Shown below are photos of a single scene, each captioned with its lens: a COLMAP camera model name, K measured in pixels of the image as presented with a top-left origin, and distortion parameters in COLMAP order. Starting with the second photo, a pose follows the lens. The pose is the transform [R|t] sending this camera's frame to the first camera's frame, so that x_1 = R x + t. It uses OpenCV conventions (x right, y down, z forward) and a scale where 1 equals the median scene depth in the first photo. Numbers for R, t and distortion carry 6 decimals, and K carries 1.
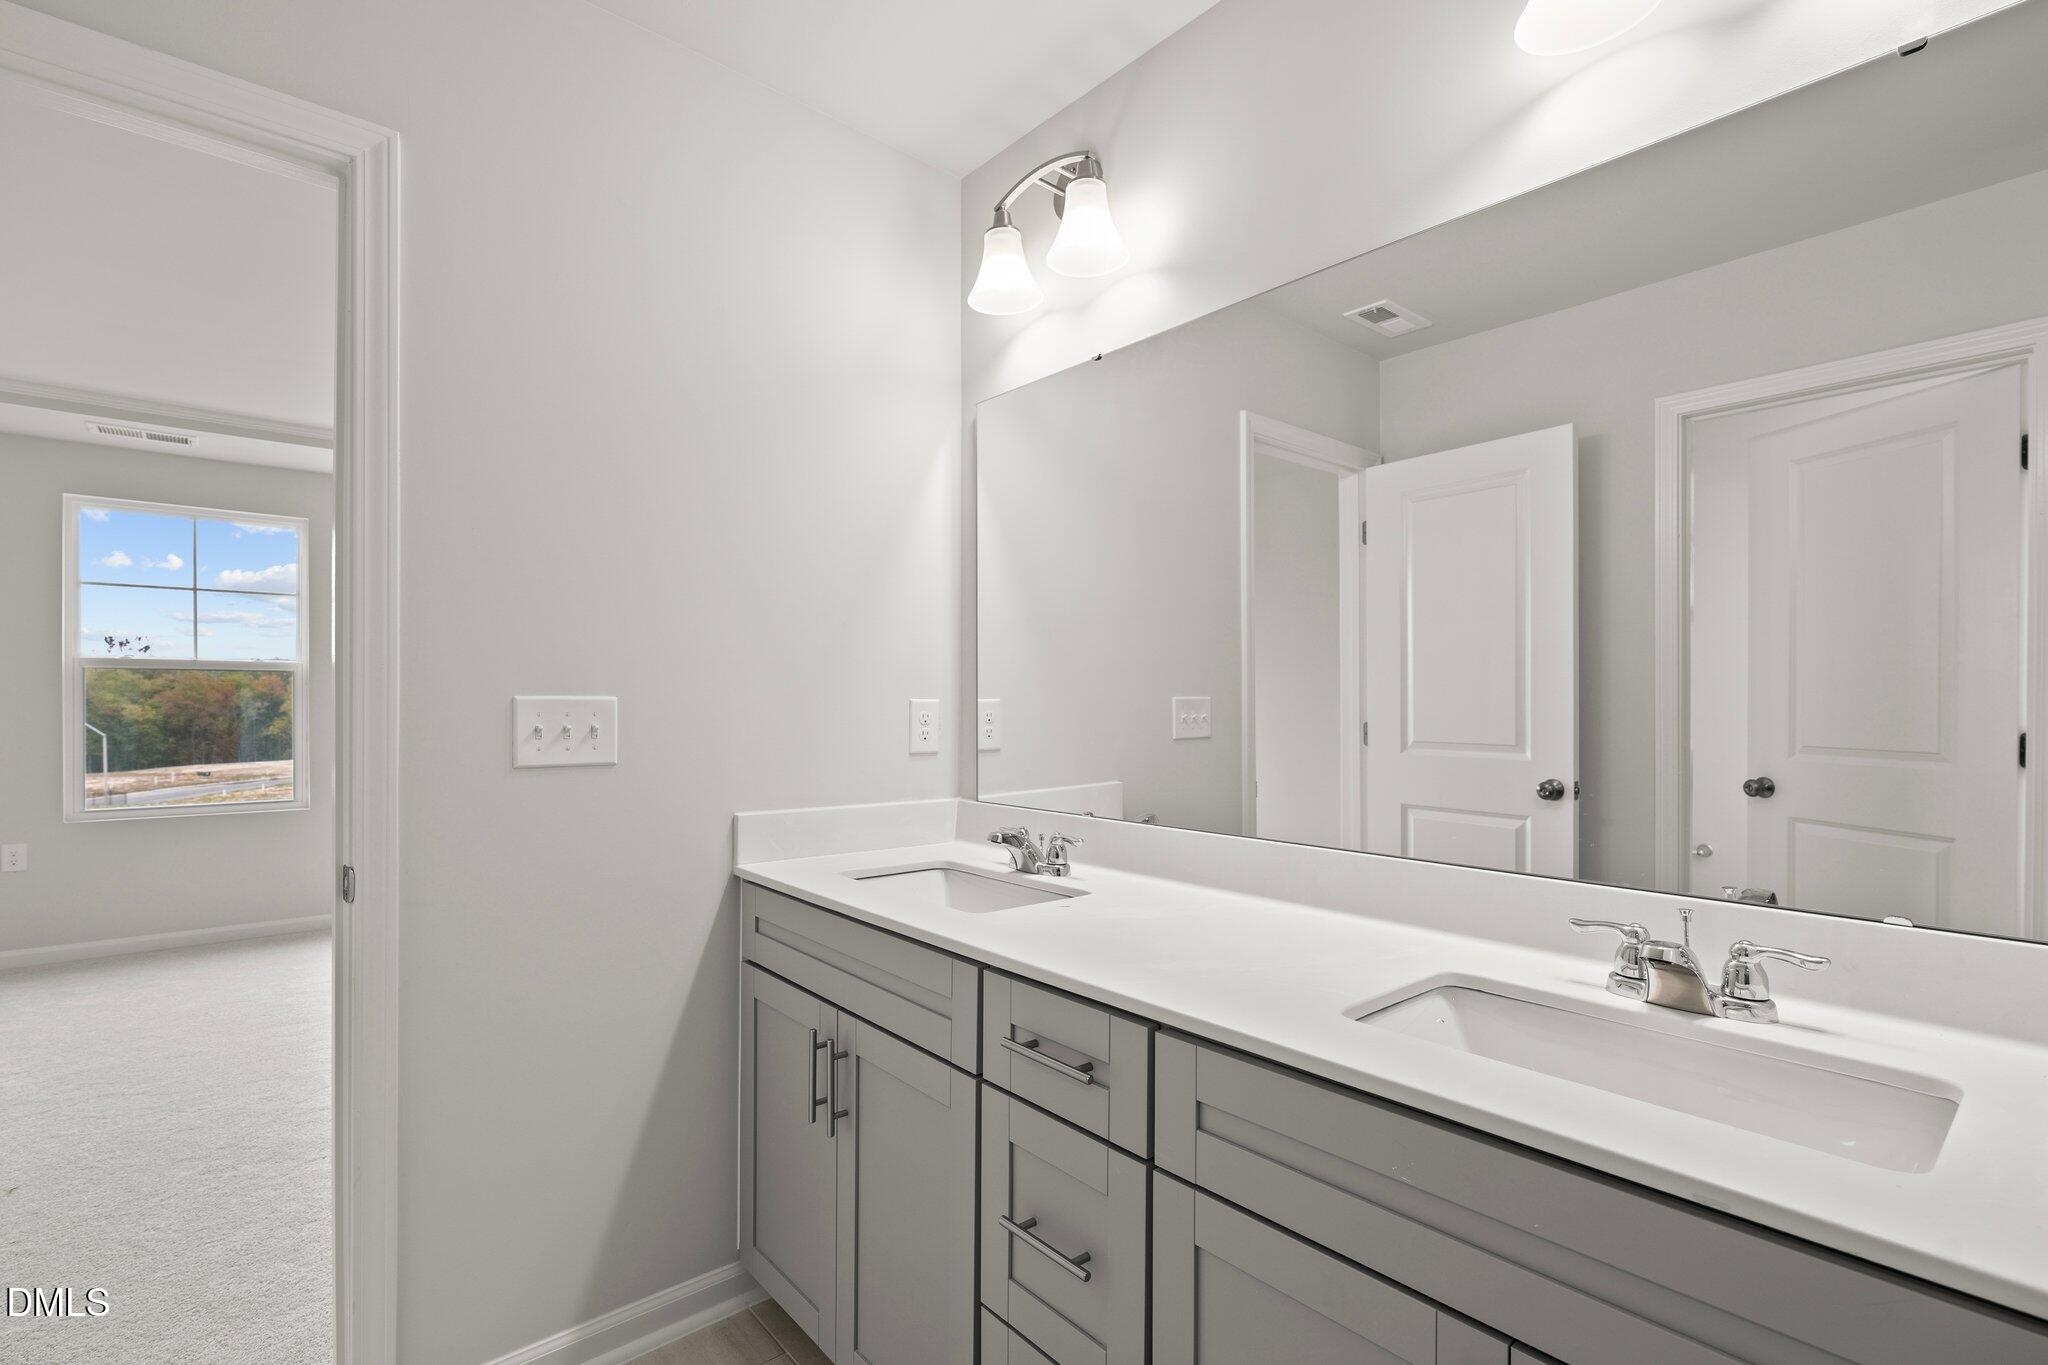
lens RADIAL K [[939.7, 0, 1011.5], [0, 939.7, 699.4], [0, 0, 1]] dist [-0.011477, 0.003766]
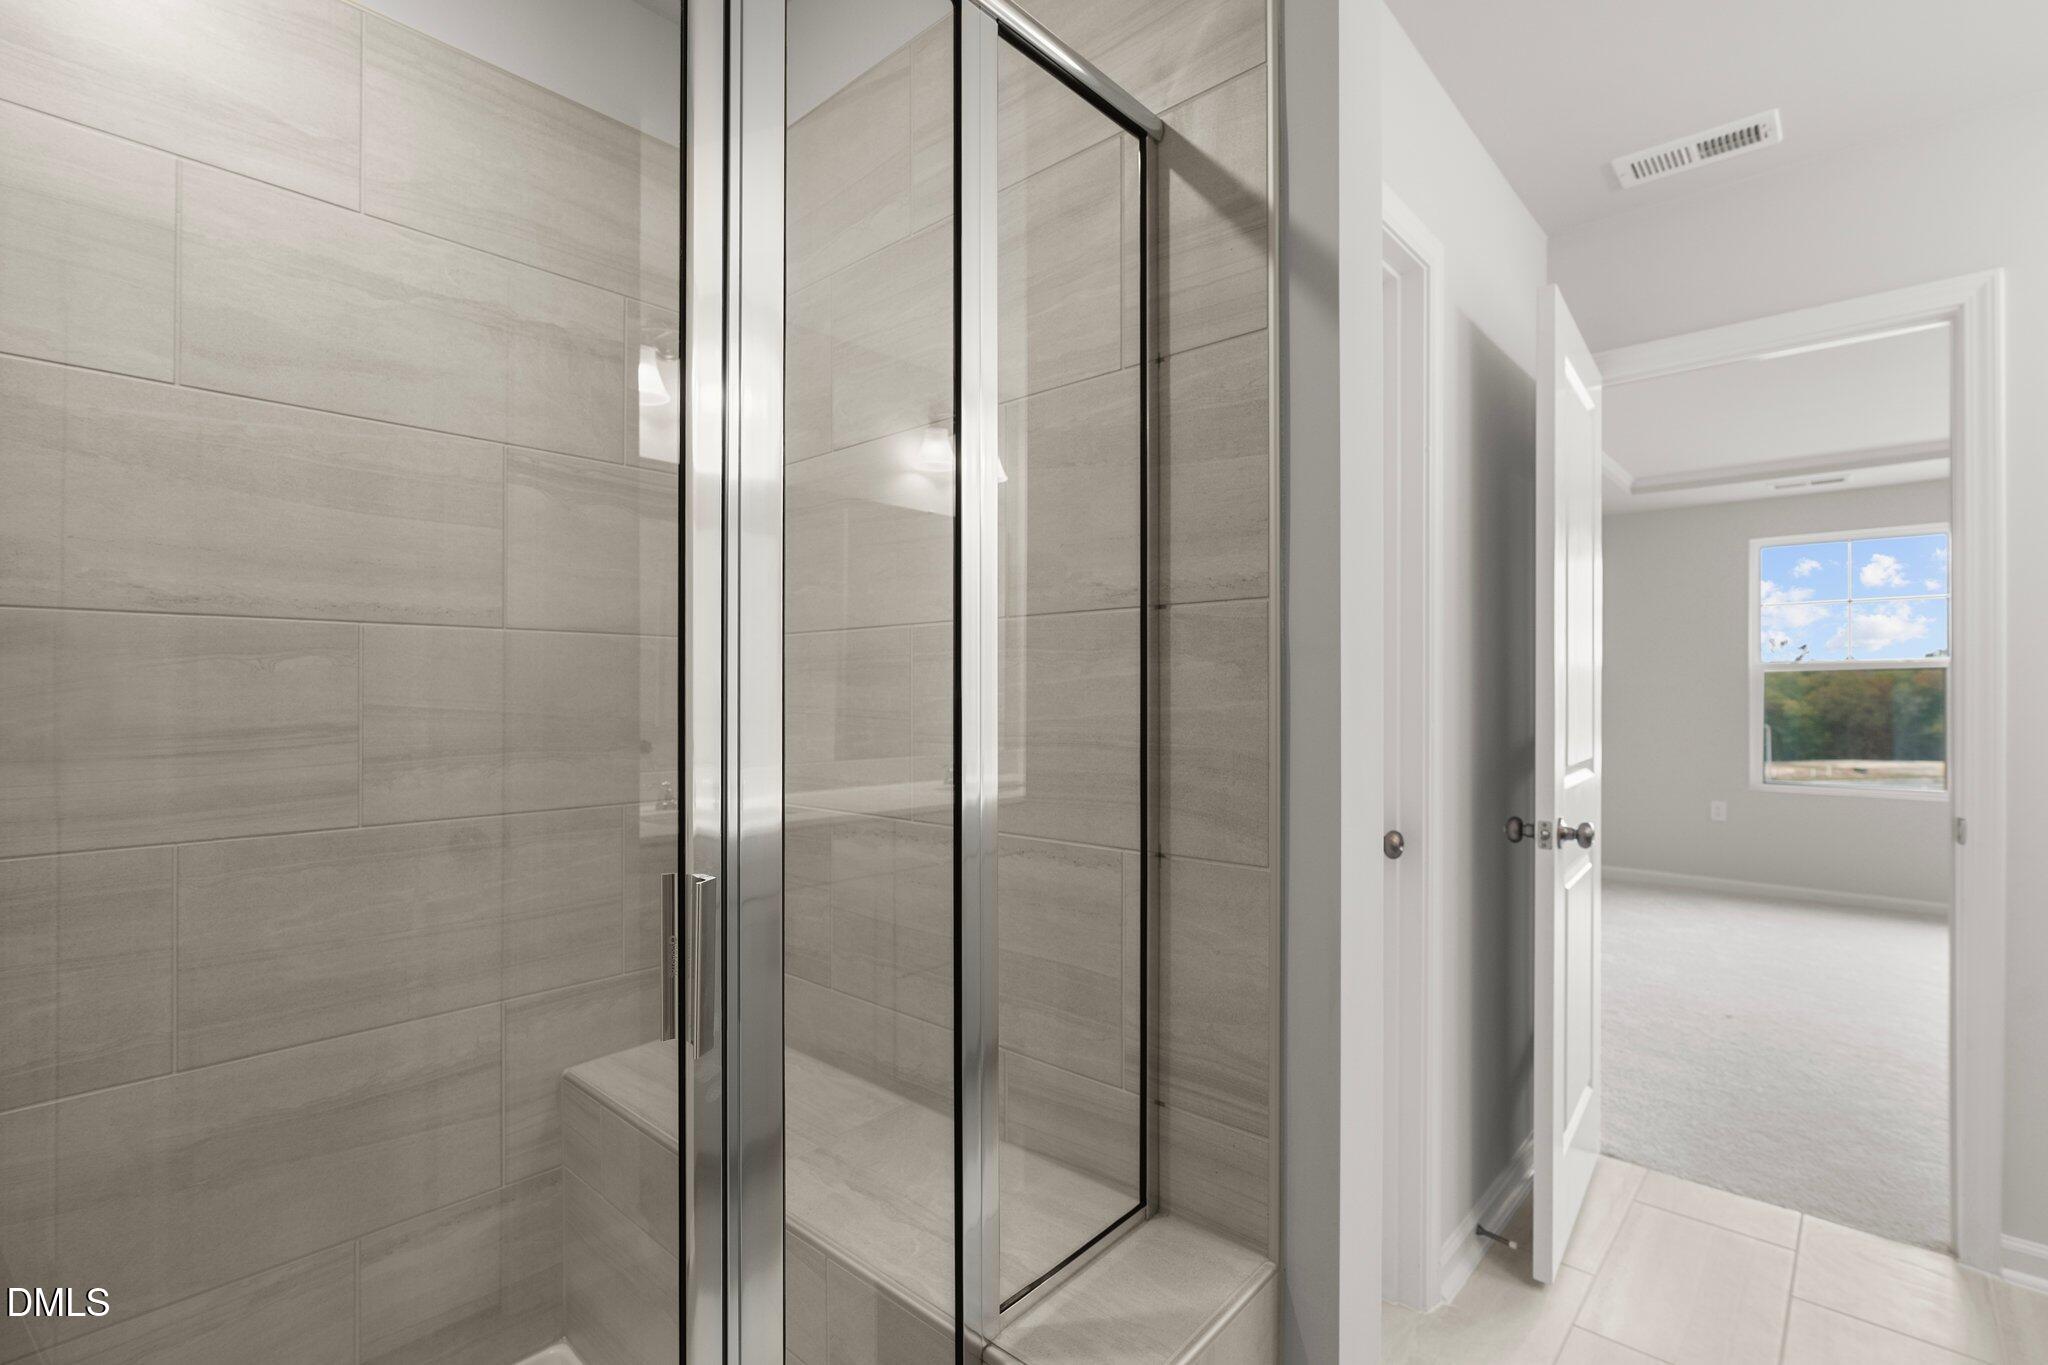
lens RADIAL K [[939.7, 0, 1034.7], [0, 939.7, 689.5], [0, 0, 1]] dist [-0.011477, 0.003766]
pose [[0.133436, -0.003588, -0.991051, 0.446981], [-0.002238, 0.999990, -0.003921, -0.002252], [0.991055, 0.002741, 0.133426, -0.509248]]
